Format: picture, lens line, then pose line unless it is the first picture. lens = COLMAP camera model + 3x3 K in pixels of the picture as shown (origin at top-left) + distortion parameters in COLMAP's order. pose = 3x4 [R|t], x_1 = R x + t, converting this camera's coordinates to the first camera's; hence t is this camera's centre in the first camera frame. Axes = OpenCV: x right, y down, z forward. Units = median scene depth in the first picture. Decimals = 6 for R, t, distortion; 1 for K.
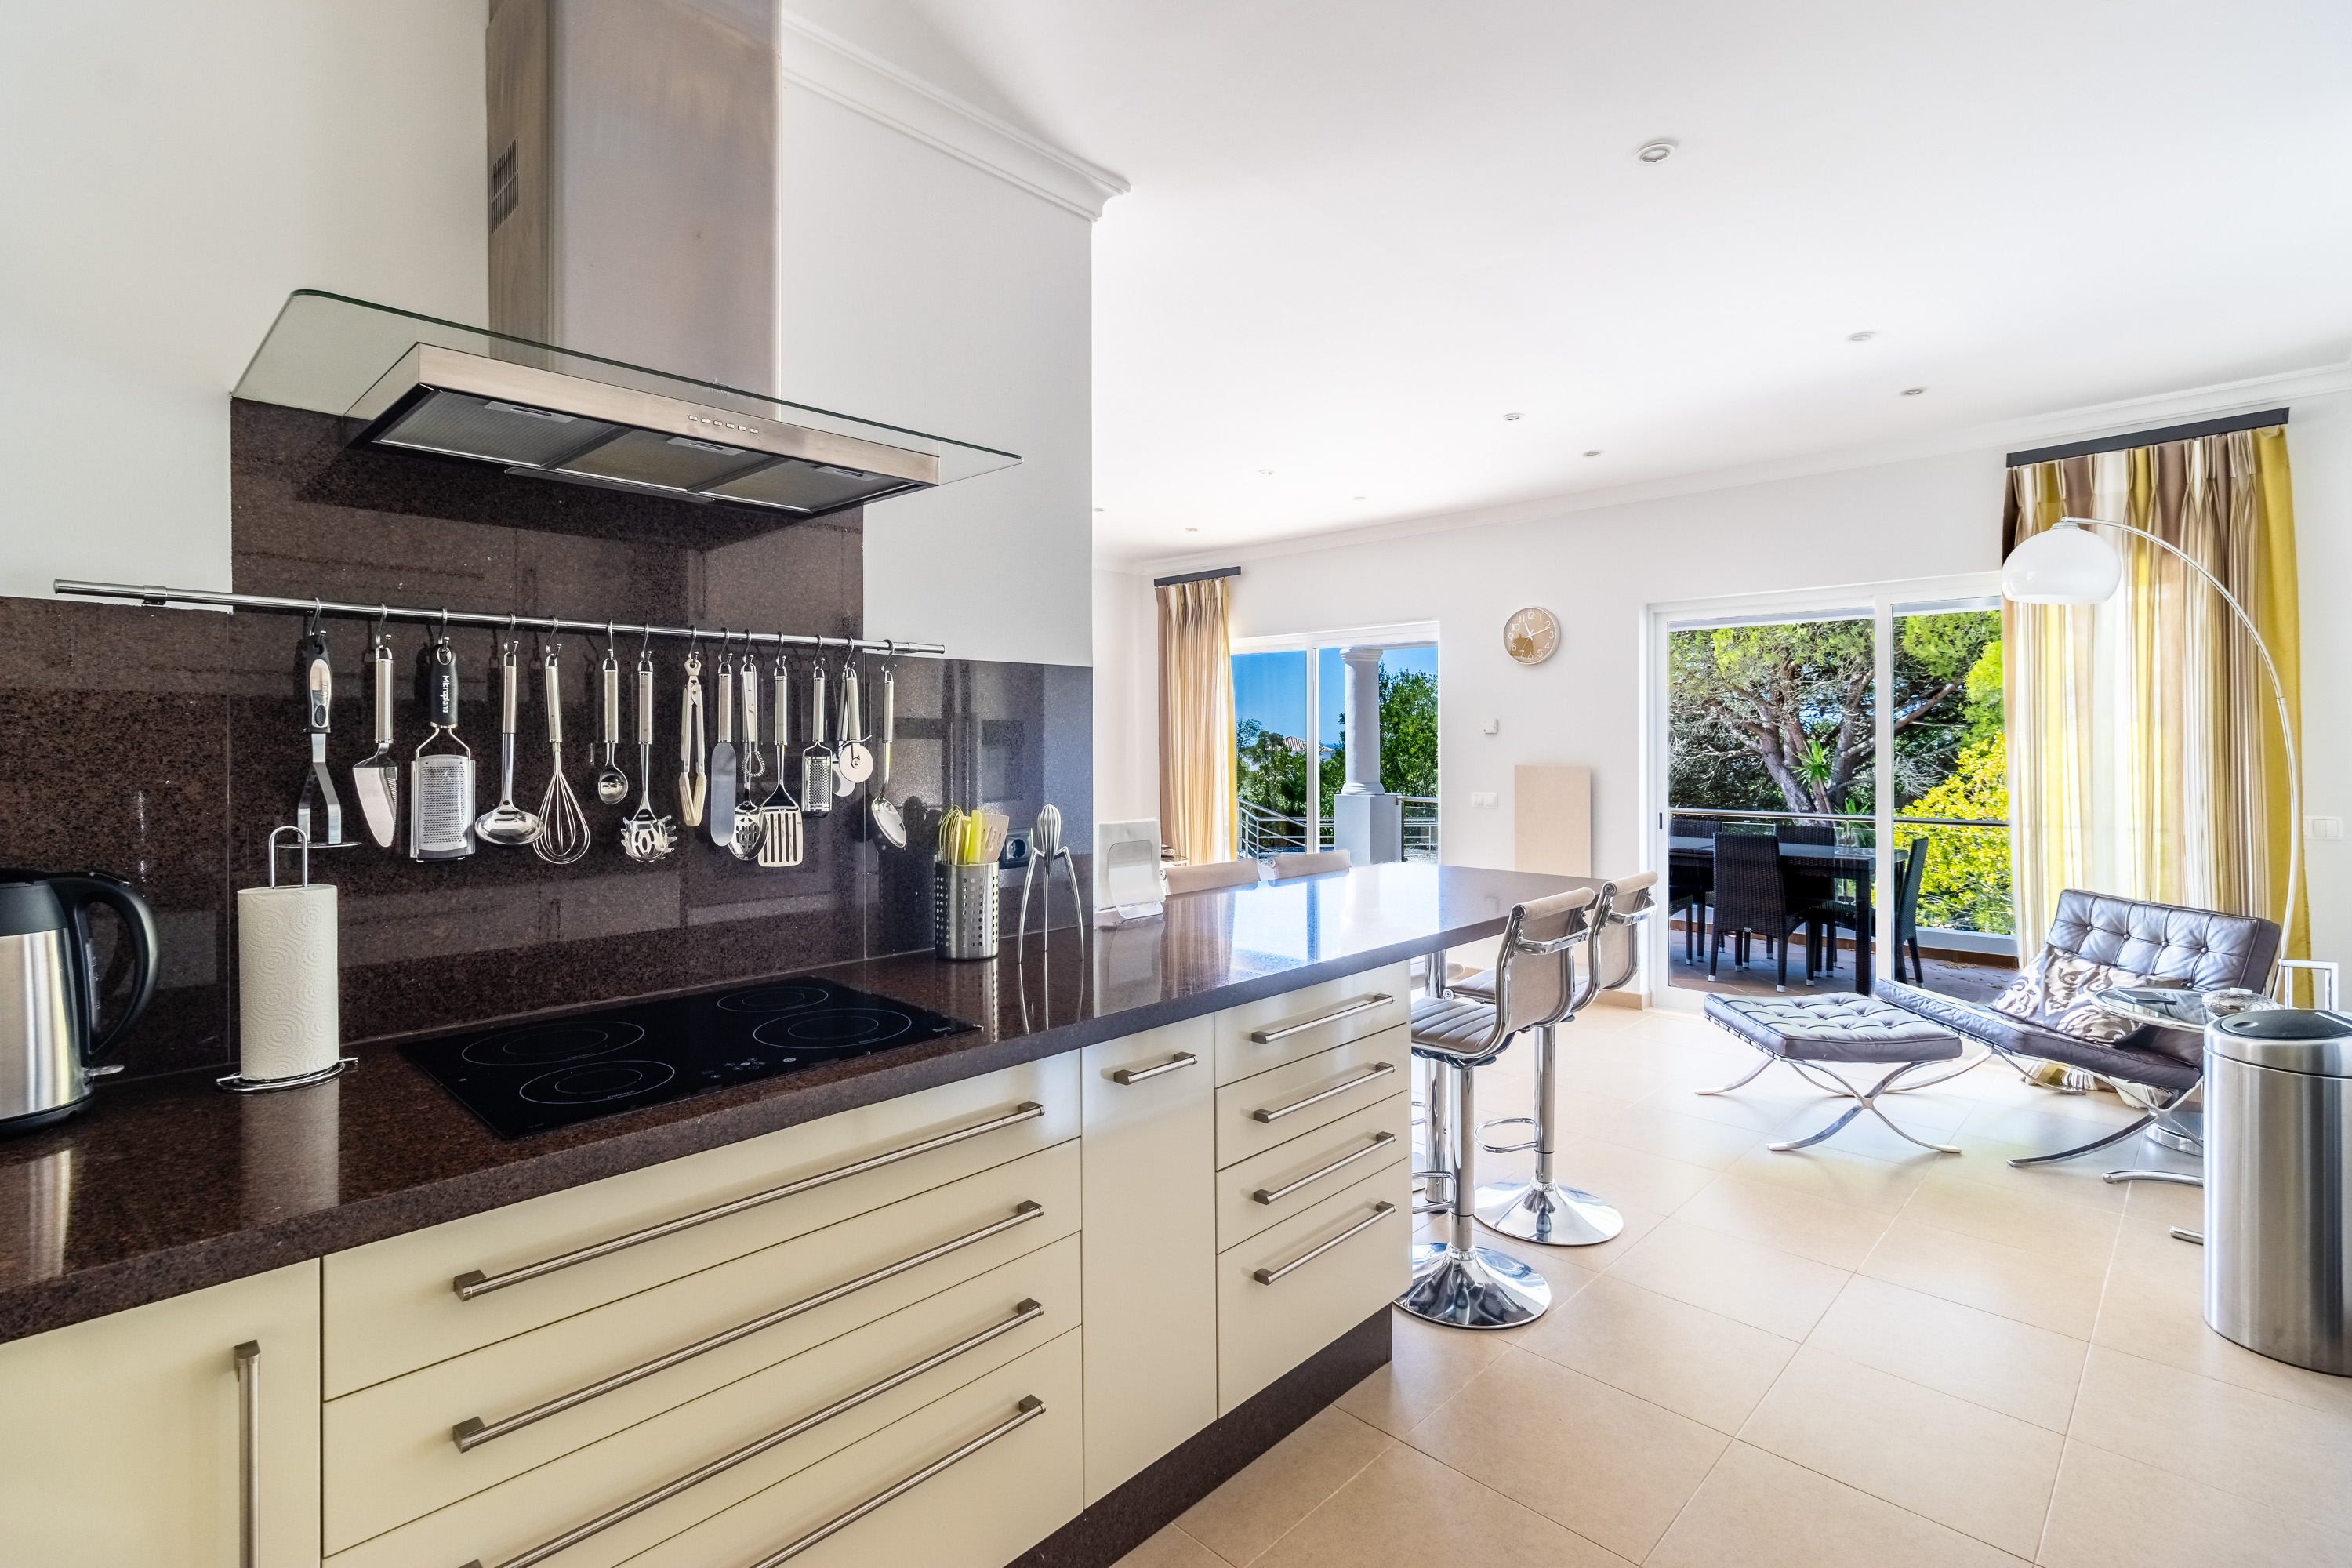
lens RADIAL K [[1093.7, 0, 1159.6], [0, 1093.7, 745.9], [0, 0, 1]] dist [-0.001018, -0.000121]
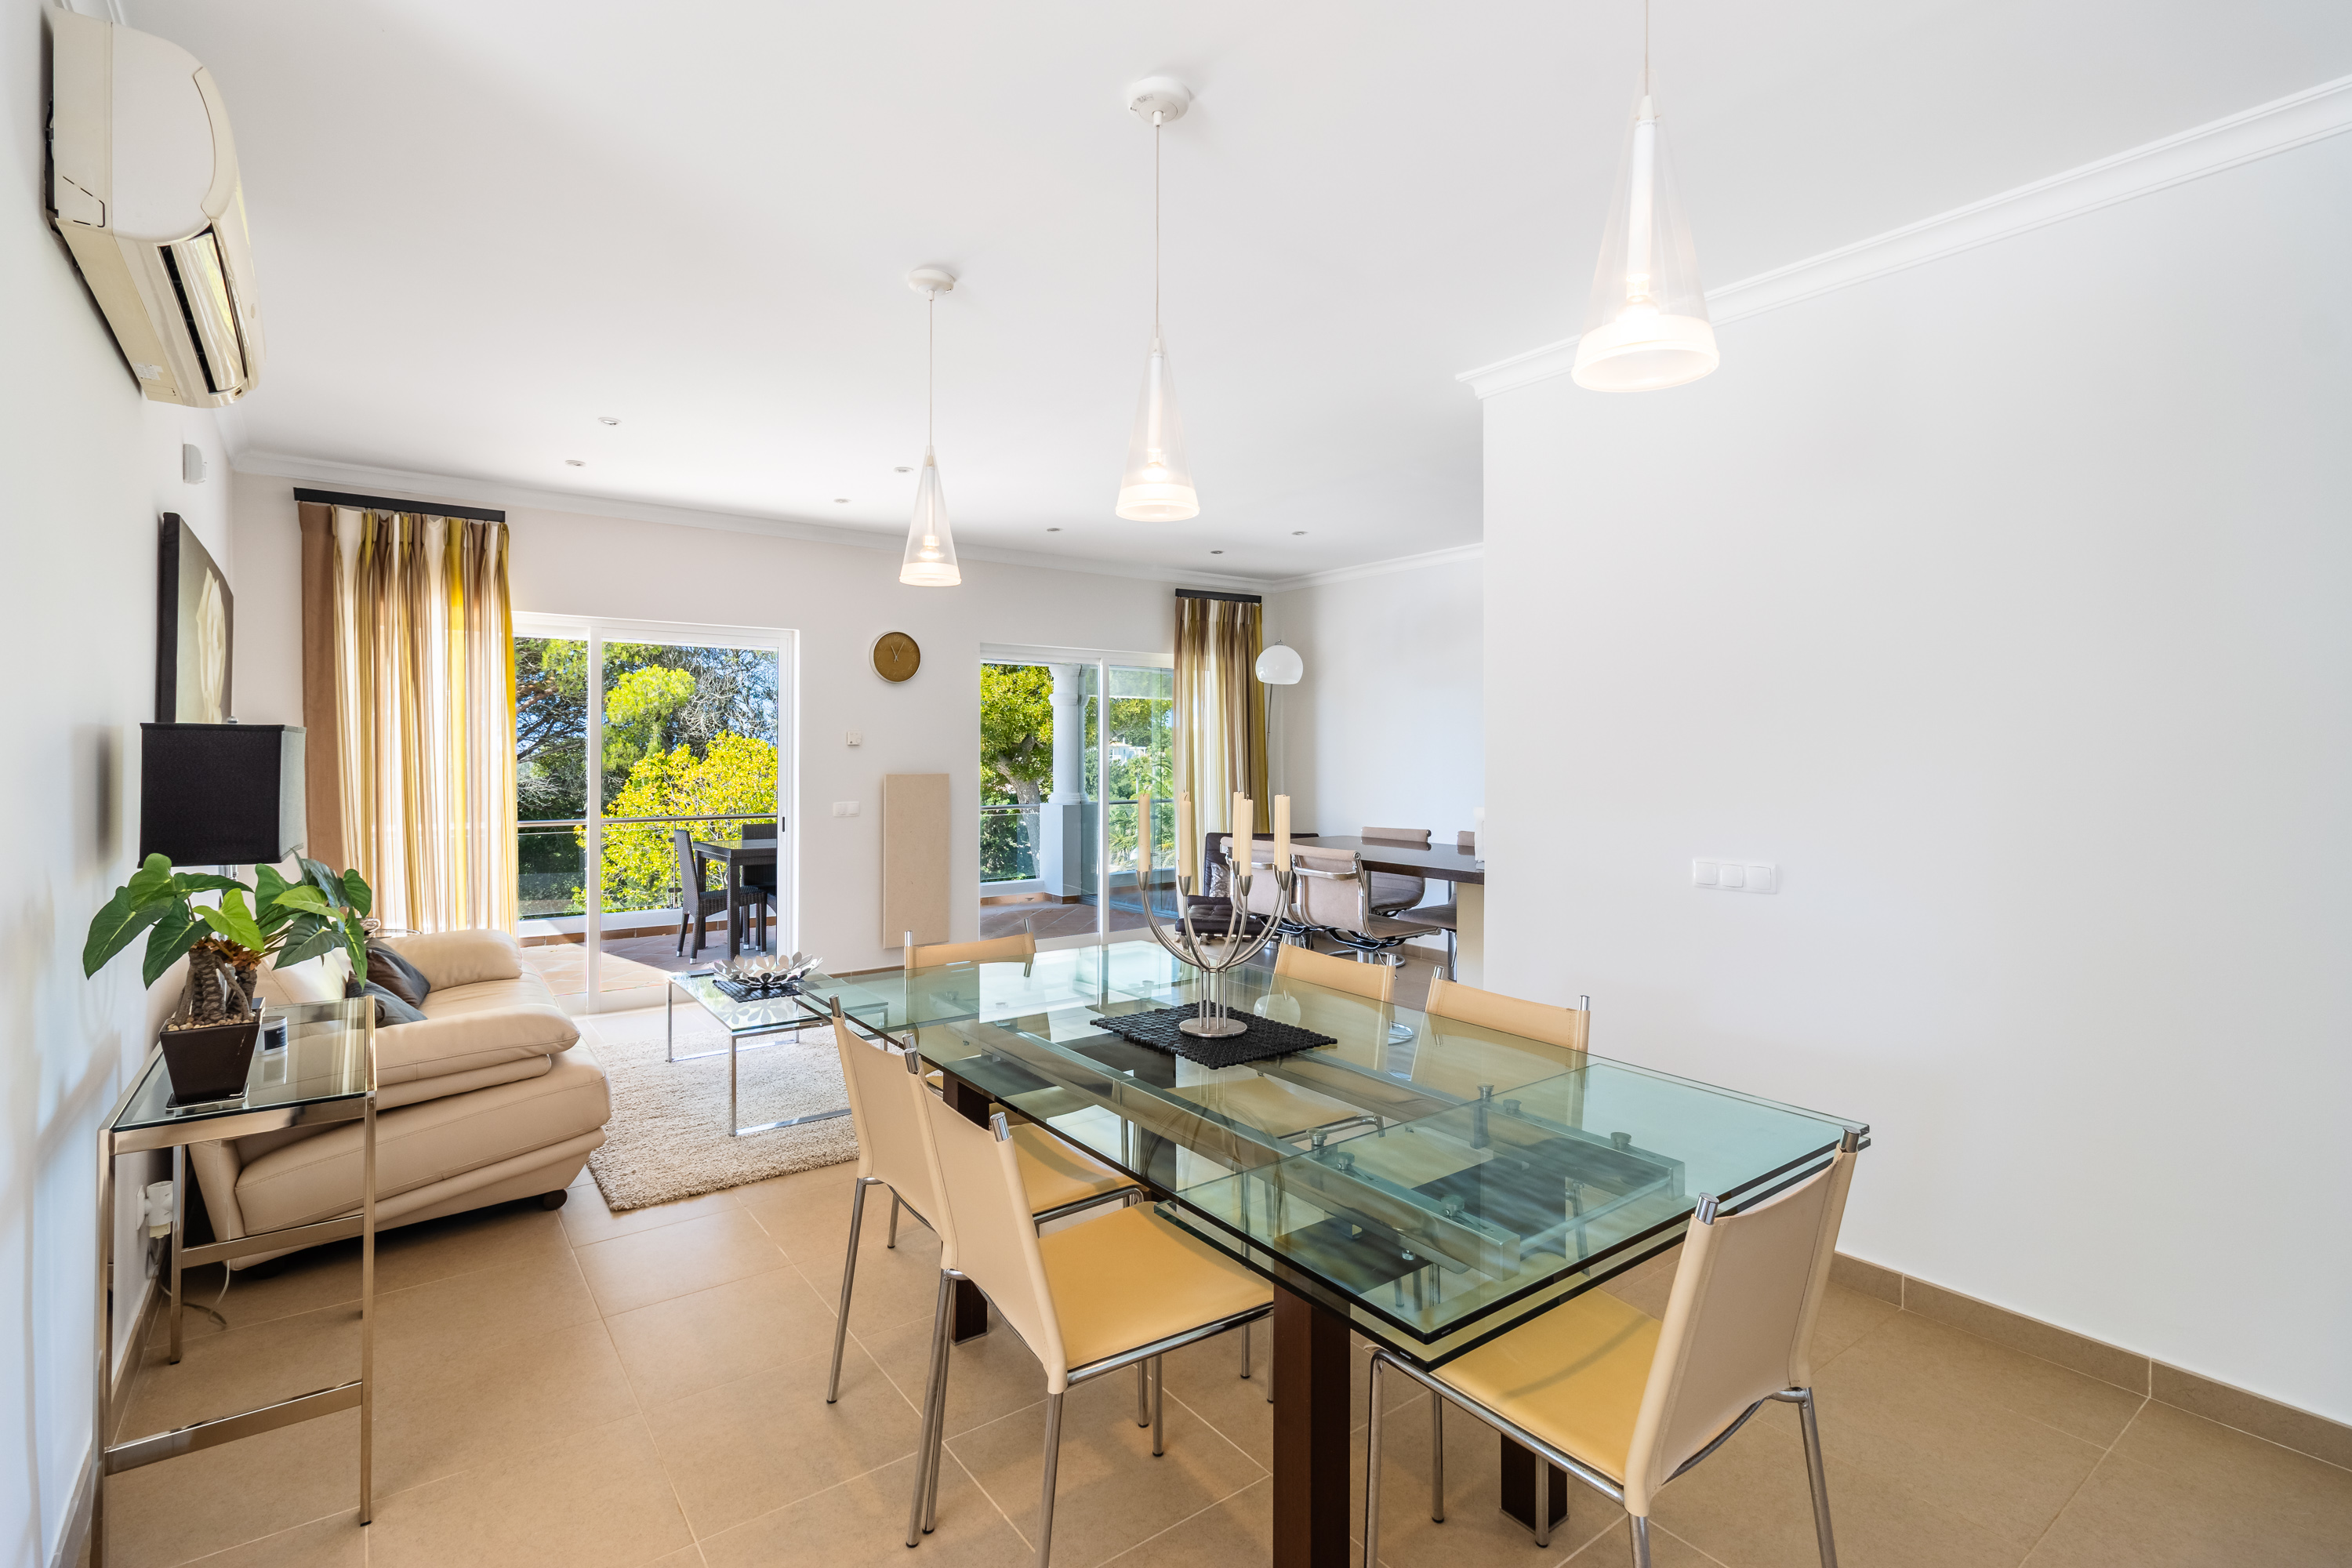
lens RADIAL K [[1093.7, 0, 1159.6], [0, 1093.7, 745.9], [0, 0, 1]] dist [-0.001018, -0.000121]
pose [[0.160302, 0.005806, 0.987051, -0.584671], [0.000809, 0.999982, -0.006013, -0.003634], [-0.987068, 0.001763, 0.160294, 0.460354]]
